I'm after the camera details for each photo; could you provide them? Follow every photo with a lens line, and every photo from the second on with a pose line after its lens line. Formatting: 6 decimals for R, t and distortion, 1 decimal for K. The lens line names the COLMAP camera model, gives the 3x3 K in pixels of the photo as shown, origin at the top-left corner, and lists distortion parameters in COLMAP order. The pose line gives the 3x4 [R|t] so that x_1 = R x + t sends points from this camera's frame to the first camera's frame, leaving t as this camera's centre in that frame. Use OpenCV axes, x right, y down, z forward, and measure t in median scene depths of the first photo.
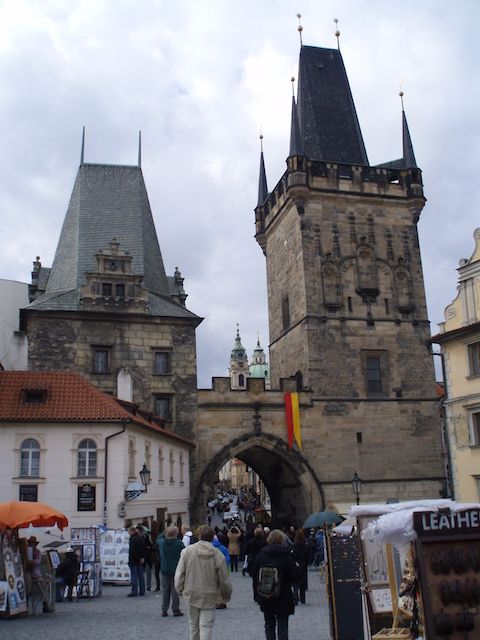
lens RADIAL K [[660.6, 0, 240.0], [0, 660.6, 320.0], [0, 0, 1]] dist [-0.147507, 0.009586]
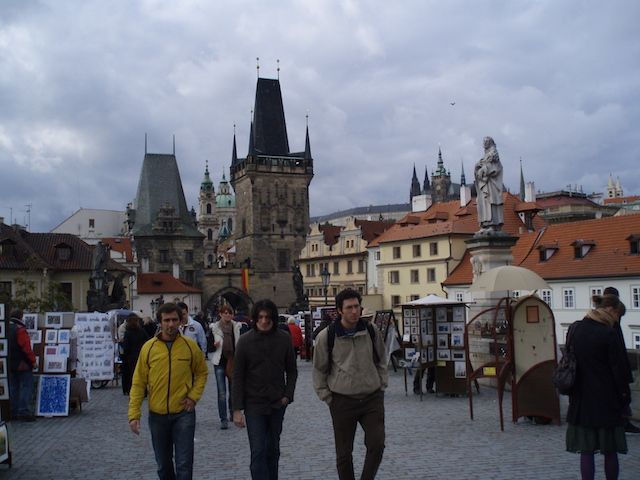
lens RADIAL K [[660.6, 0, 320.0], [0, 660.6, 240.0], [0, 0, 1]] dist [-0.147507, 0.009586]
pose [[0.983707, 0.017862, 0.178888, -0.070655], [-0.048127, 0.984899, 0.166306, -0.349281], [-0.173216, -0.172206, 0.969712, -1.139336]]
